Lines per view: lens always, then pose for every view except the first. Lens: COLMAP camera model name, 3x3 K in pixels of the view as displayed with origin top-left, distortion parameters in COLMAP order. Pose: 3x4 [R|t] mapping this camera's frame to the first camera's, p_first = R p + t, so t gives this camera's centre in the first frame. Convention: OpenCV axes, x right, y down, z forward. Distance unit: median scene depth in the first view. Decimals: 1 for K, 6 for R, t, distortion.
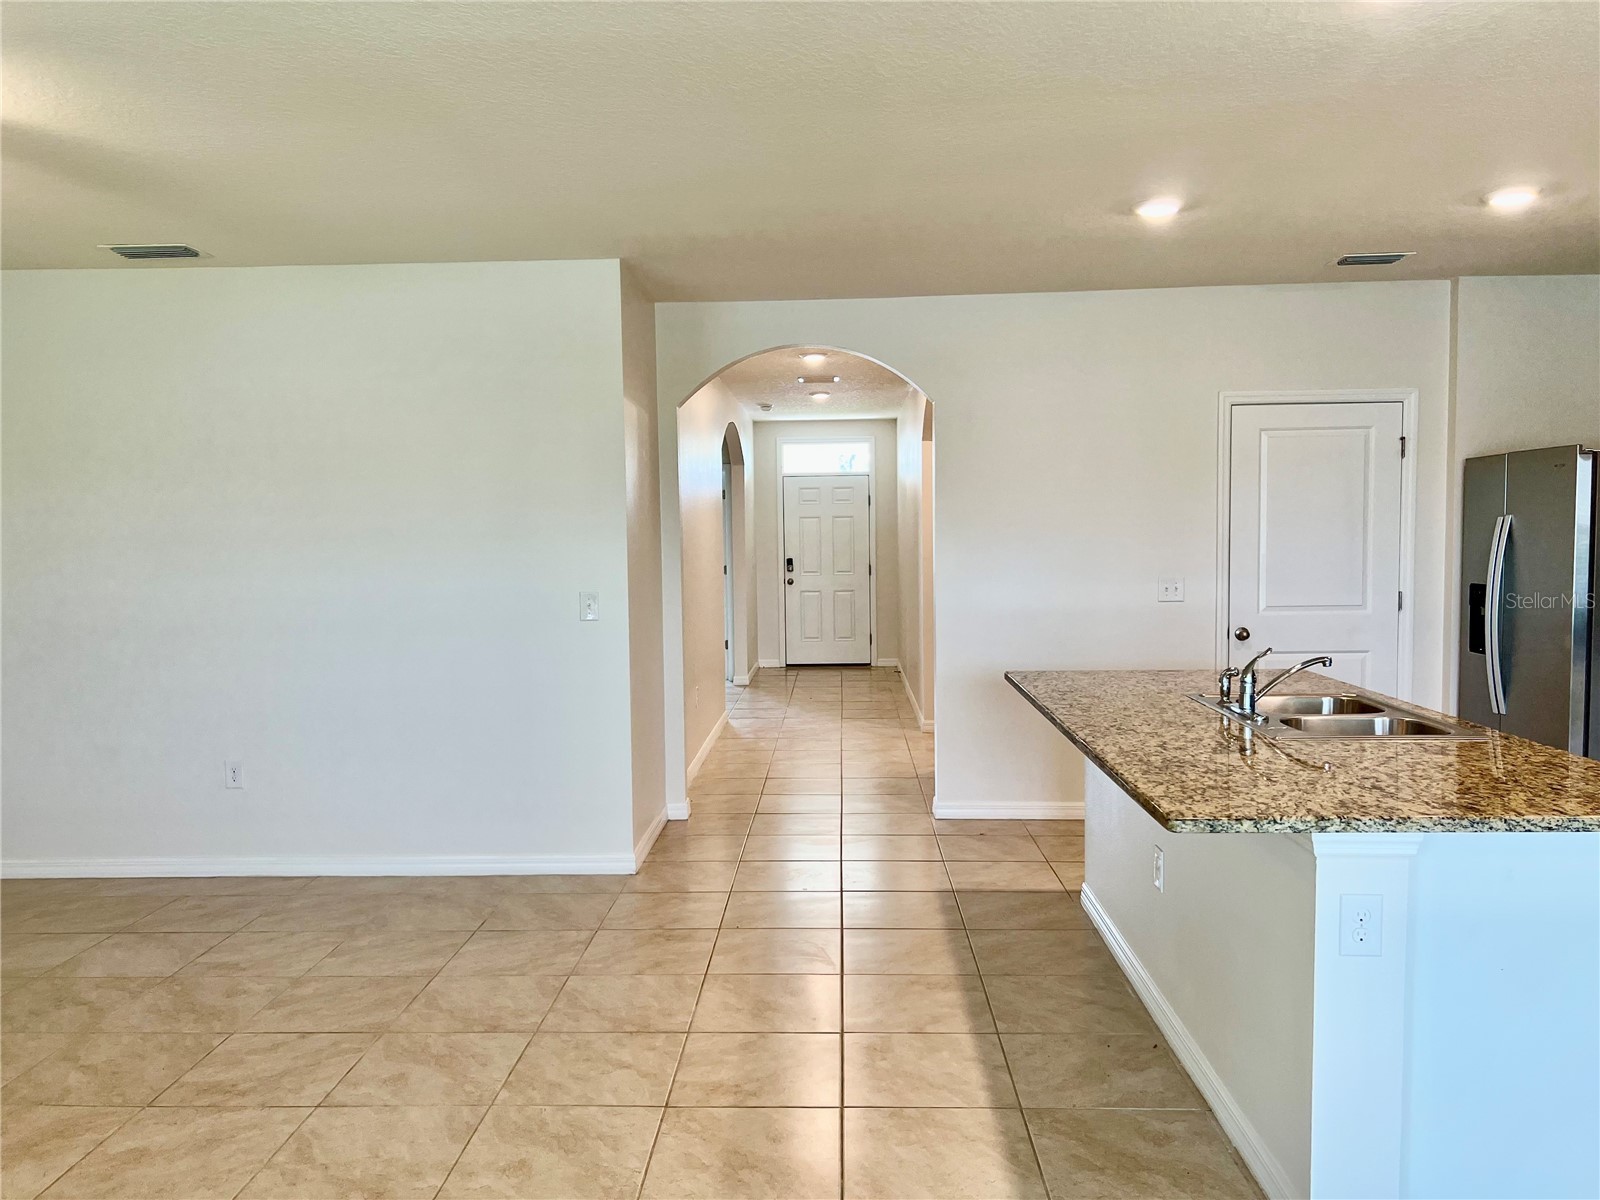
lens RADIAL K [[1197.0, 0, 796.4], [0, 1197.0, 611.5], [0, 0, 1]] dist [0.050643, -0.052661]
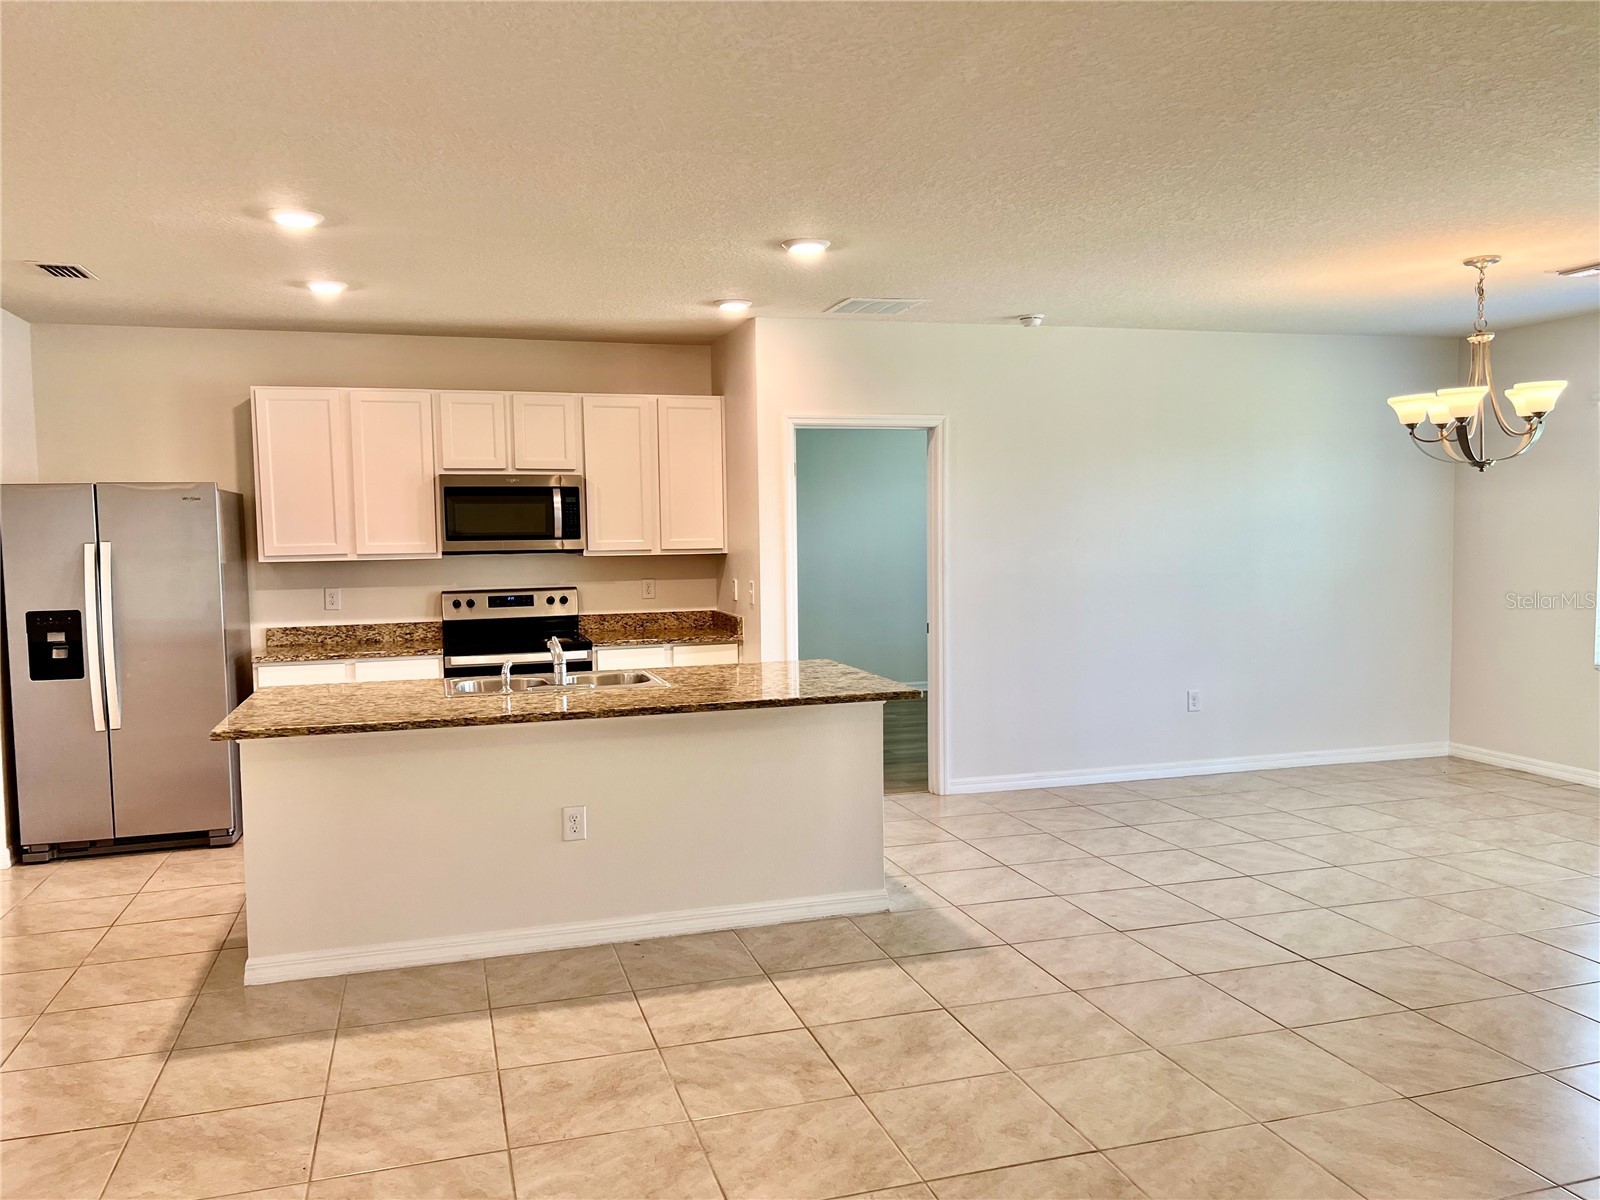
lens RADIAL K [[1197.0, 0, 778.5], [0, 1197.0, 618.0], [0, 0, 1]] dist [0.050643, -0.052661]
pose [[-0.315779, -0.049853, 0.947522, -0.604686], [0.084685, 0.993153, 0.080476, -0.049142], [-0.945046, 0.105654, -0.309395, 0.774510]]
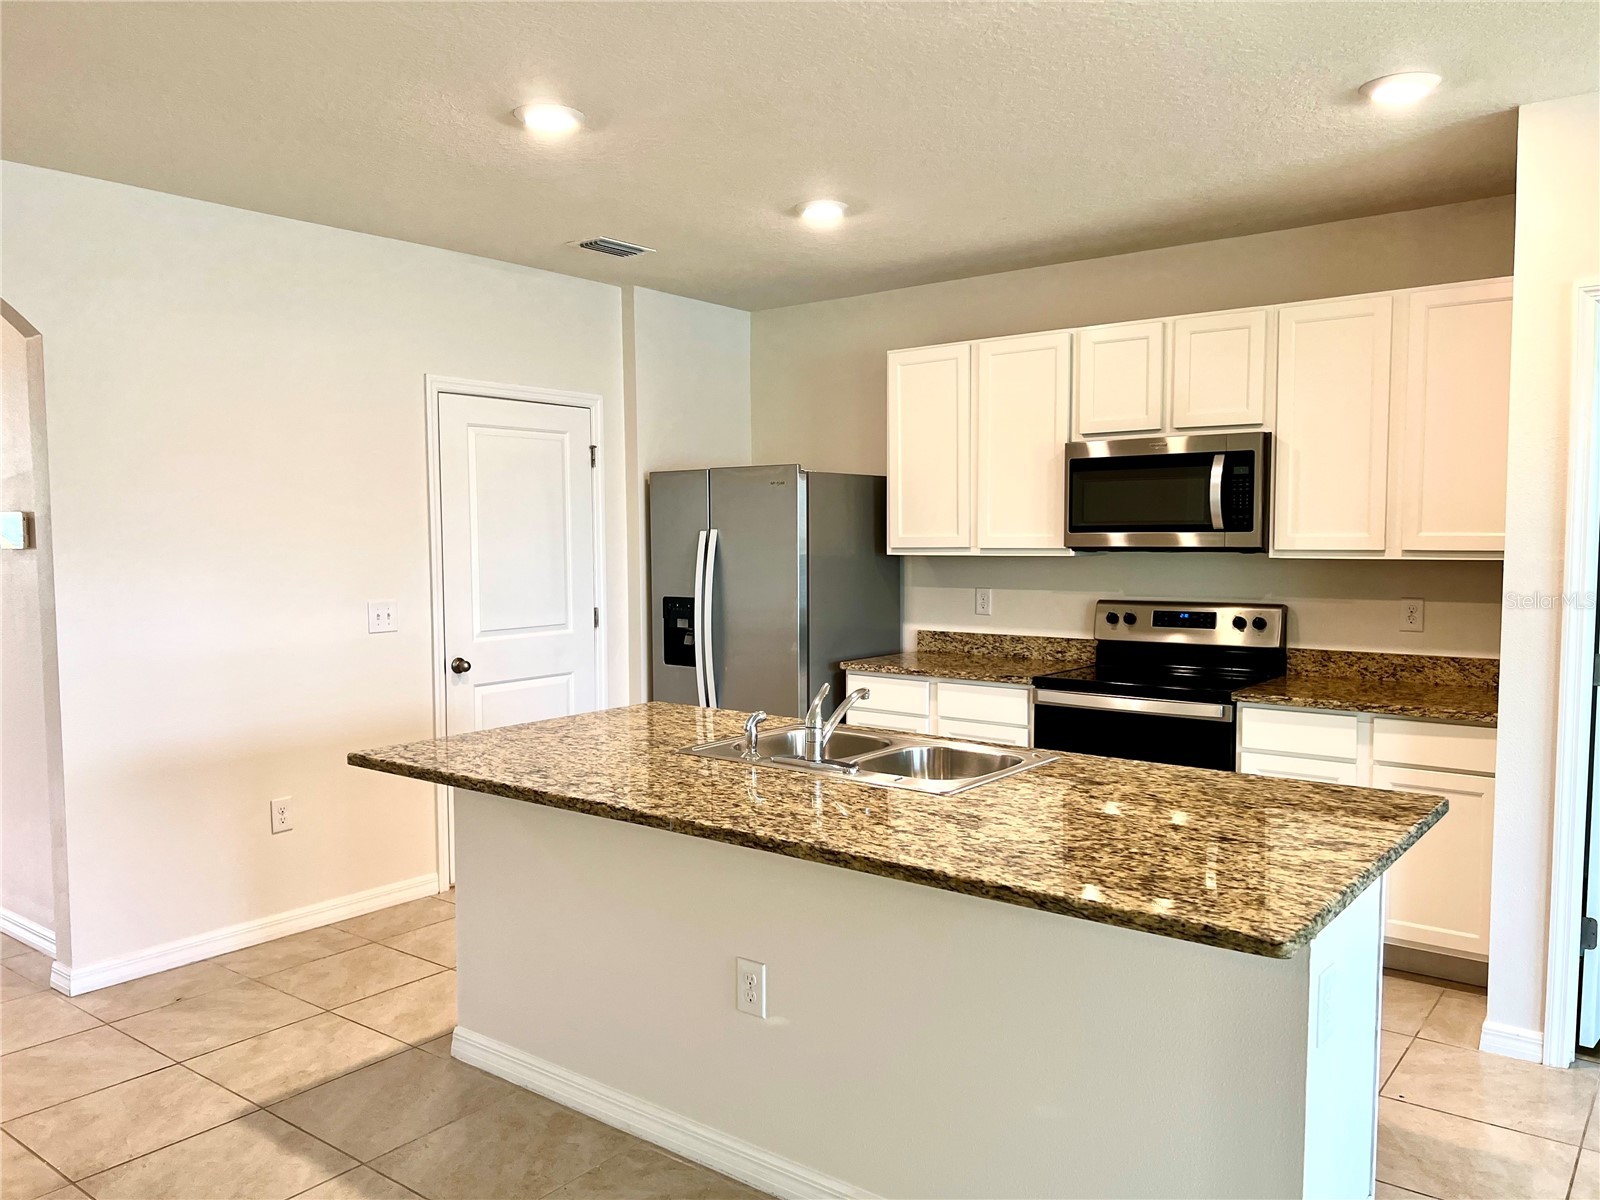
lens RADIAL K [[1197.0, 0, 795.3], [0, 1197.0, 614.6], [0, 0, 1]] dist [0.050643, -0.052661]
pose [[0.584590, -0.045024, 0.810079, -0.192438], [0.051169, 0.998517, 0.018572, -0.023010], [-0.809714, 0.030594, 0.586027, 0.351992]]
